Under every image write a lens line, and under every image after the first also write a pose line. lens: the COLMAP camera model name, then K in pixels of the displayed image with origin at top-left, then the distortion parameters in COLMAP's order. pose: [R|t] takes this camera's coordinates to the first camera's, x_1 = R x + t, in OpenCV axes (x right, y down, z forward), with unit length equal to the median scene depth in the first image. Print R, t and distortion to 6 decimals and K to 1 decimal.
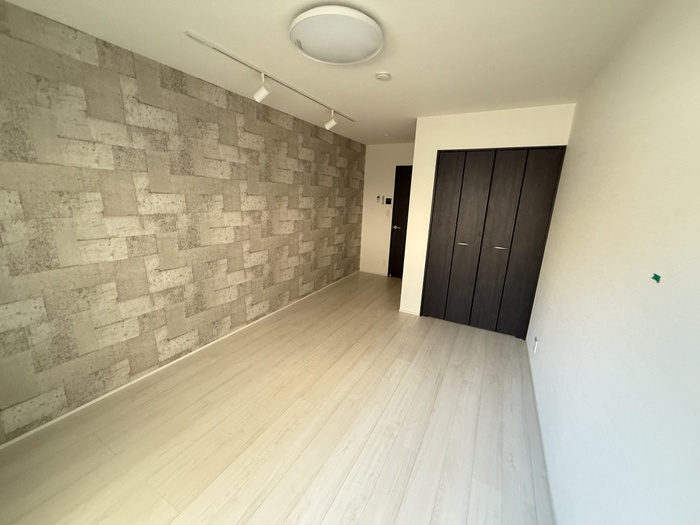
lens RADIAL K [[278.1, 0, 355.3], [0, 278.1, 265.9], [0, 0, 1]] dist [0.000667, 0.000300]
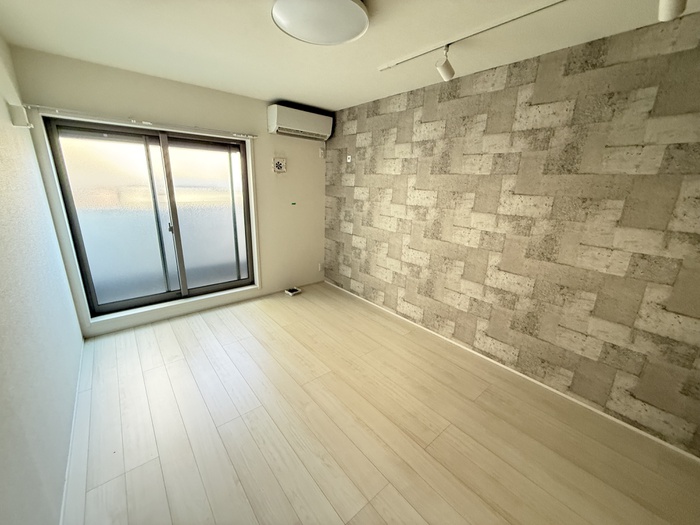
lens RADIAL K [[278.1, 0, 354.3], [0, 278.1, 259.9], [0, 0, 1]] dist [0.000667, 0.000300]
pose [[-0.364181, 0.200883, -0.909405, 0.540451], [-0.275758, 0.909417, 0.311316, -0.237332], [0.889567, 0.364152, -0.275797, 1.007911]]
